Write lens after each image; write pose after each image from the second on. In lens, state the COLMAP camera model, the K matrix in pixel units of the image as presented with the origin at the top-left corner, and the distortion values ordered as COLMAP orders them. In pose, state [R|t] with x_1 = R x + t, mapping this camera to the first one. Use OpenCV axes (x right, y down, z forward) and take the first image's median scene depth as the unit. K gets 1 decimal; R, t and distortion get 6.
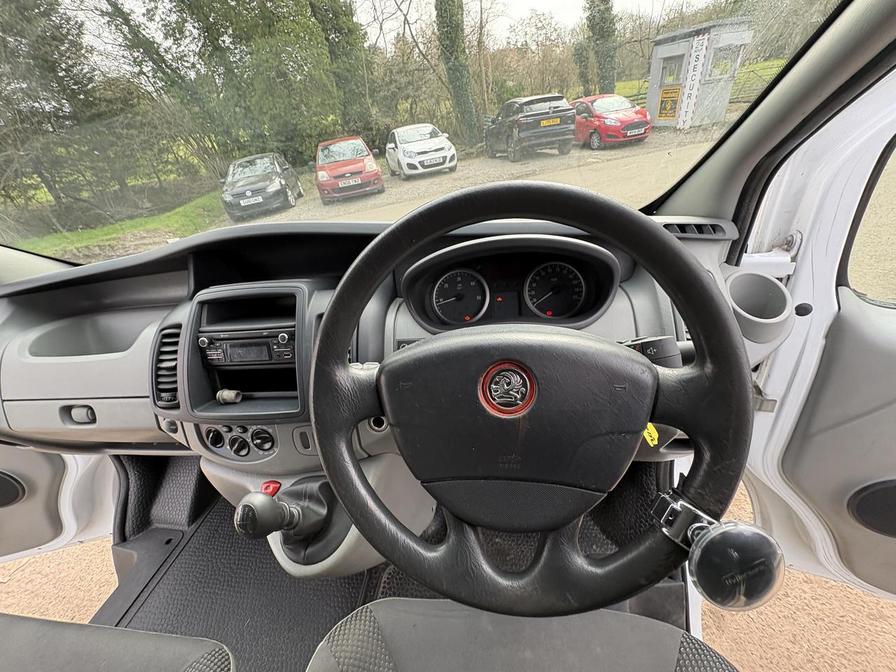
lens RADIAL K [[355.2, 0, 448.2], [0, 355.2, 333.3], [0, 0, 1]] dist [0.001562, -0.000648]
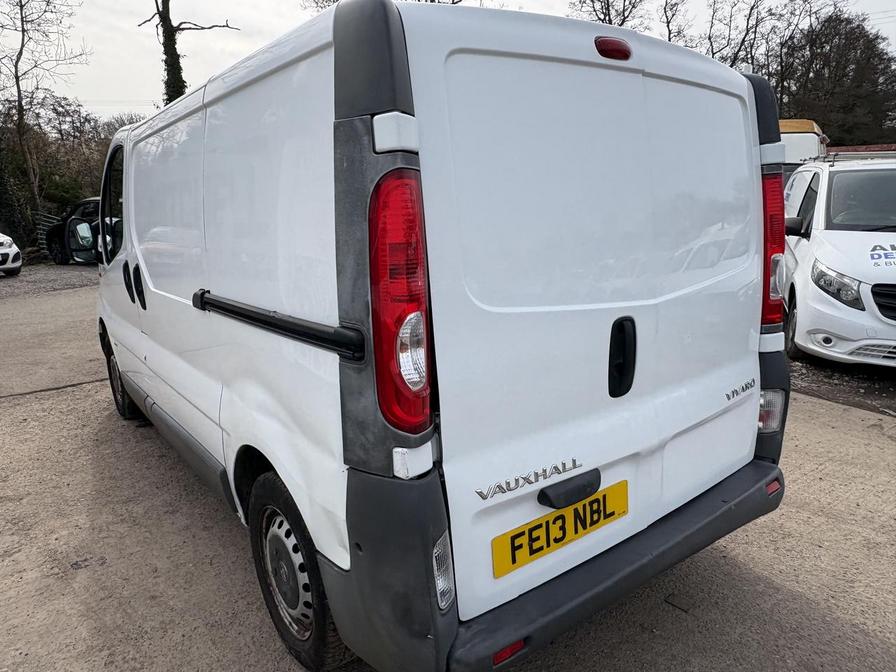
lens RADIAL K [[598.5, 0, 451.7], [0, 598.5, 333.3], [0, 0, 1]] dist [0.003106, 0.000039]
pose [[0.698906, -0.035083, 0.714353, -1.947131], [0.307179, 0.916707, -0.255516, 1.771409], [-0.645888, 0.398016, 0.651469, -2.268834]]
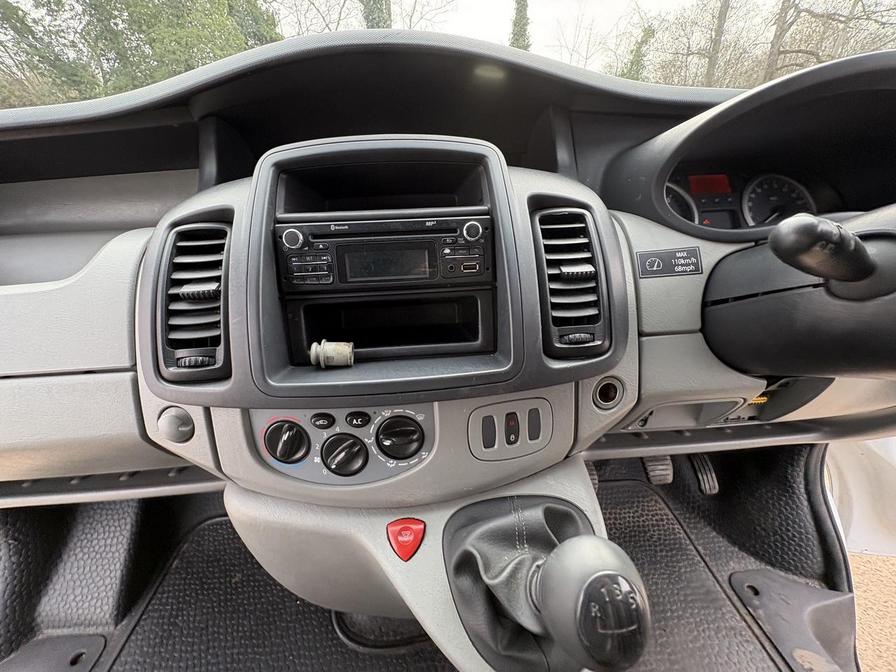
lens RADIAL K [[355.2, 0, 449.3], [0, 355.2, 331.9], [0, 0, 1]] dist [0.001562, -0.000648]
pose [[0.975255, 0.002801, 0.221065, -0.310018], [0.012801, 0.997527, -0.069113, 0.100192], [-0.220712, 0.070233, 0.972807, 0.257099]]
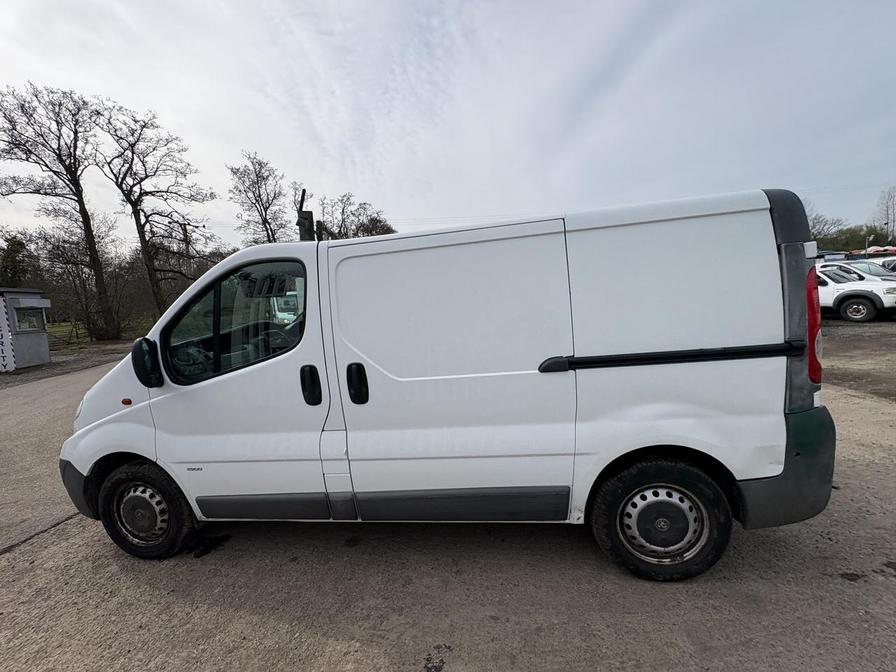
lens RADIAL K [[355.2, 0, 449.2], [0, 355.2, 333.5], [0, 0, 1]] dist [0.001562, -0.000648]
pose [[0.022440, 0.032529, 0.999219, -2.631031], [0.579427, 0.814065, -0.039514, 0.740048], [-0.814715, 0.579861, -0.000580, -0.459966]]
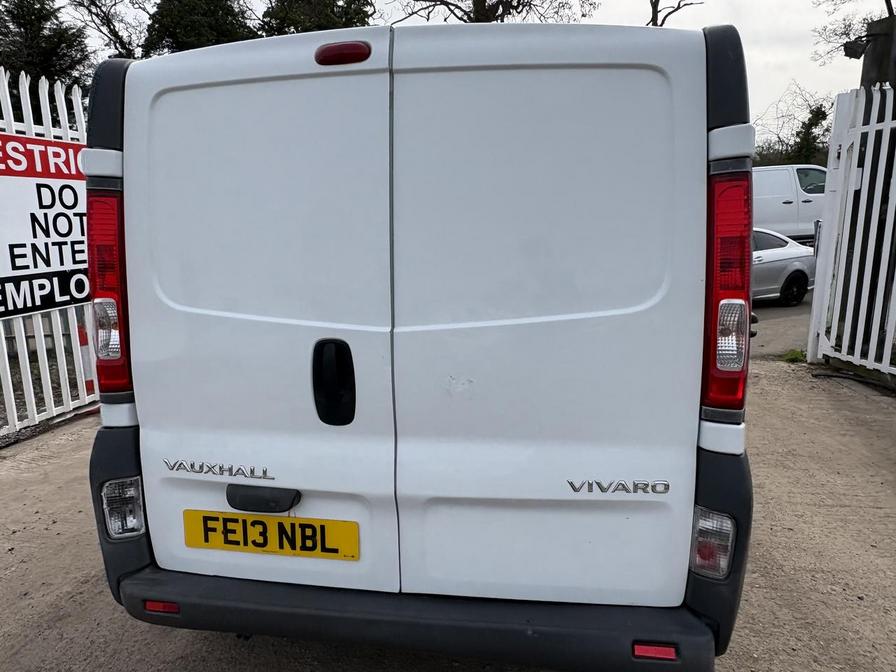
lens RADIAL K [[598.5, 0, 447.4], [0, 598.5, 334.3], [0, 0, 1]] dist [0.003106, 0.000039]
pose [[0.992288, 0.123846, 0.005221, -0.480044], [-0.113486, 0.924604, -0.363632, 1.930591], [-0.049862, 0.360235, 0.931528, -2.836983]]
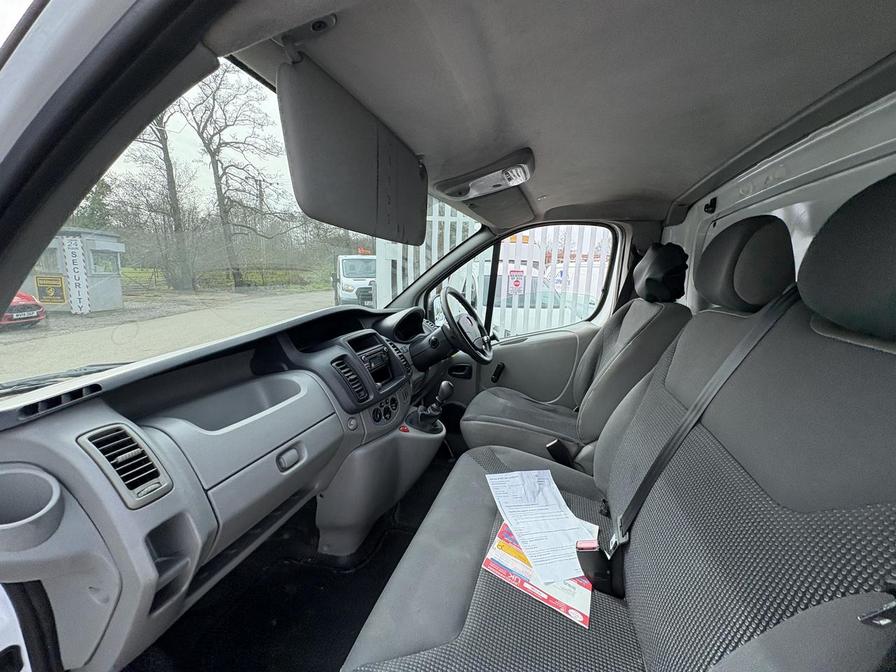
lens RADIAL K [[355.2, 0, 446.7], [0, 355.2, 336.0], [0, 0, 1]] dist [0.001562, -0.000648]
pose [[0.169309, -0.028996, 0.985136, -1.172494], [0.481963, 0.874329, -0.057097, 0.115727], [-0.859678, 0.484467, 0.162006, 0.139476]]
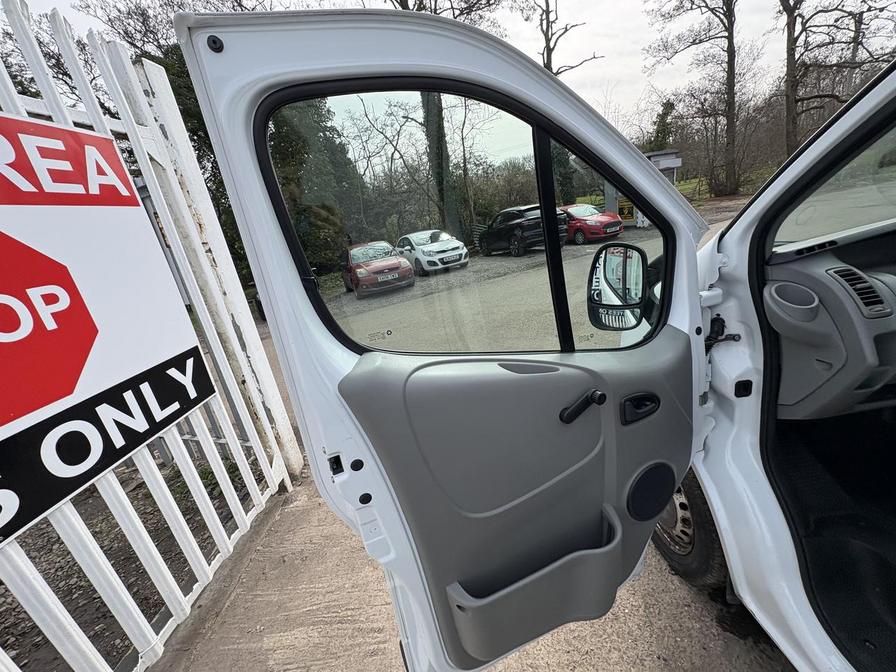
lens RADIAL K [[355.2, 0, 446.9], [0, 355.2, 332.8], [0, 0, 1]] dist [0.001562, -0.000648]
pose [[0.989067, -0.069311, 0.130160, -1.688148], [0.101952, 0.959127, -0.263974, 0.213645], [-0.106543, 0.274358, 0.955707, 0.090457]]
